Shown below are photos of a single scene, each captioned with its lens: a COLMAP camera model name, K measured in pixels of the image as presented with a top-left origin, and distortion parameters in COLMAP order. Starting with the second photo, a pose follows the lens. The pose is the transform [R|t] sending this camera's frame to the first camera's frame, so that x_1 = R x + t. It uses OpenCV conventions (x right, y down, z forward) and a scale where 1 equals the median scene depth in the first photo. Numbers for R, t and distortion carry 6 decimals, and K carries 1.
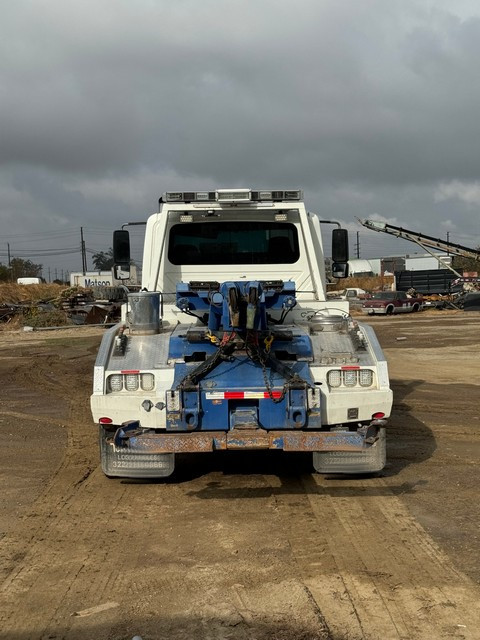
lens RADIAL K [[858.7, 0, 240.0], [0, 858.7, 320.0], [0, 0, 1]] dist [0.010340, 0.006199]
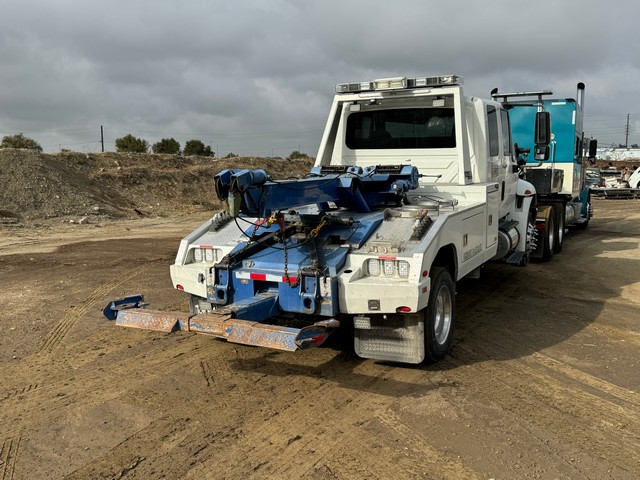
lens RADIAL K [[616.9, 0, 328.6], [0, 616.9, 240.9], [0, 0, 1]] dist [0.095291, -0.016772]
pose [[0.883679, 0.064798, -0.463586, 0.397029], [-0.022300, 0.995076, 0.096579, -0.030304], [0.467561, -0.075006, 0.880773, 0.349142]]
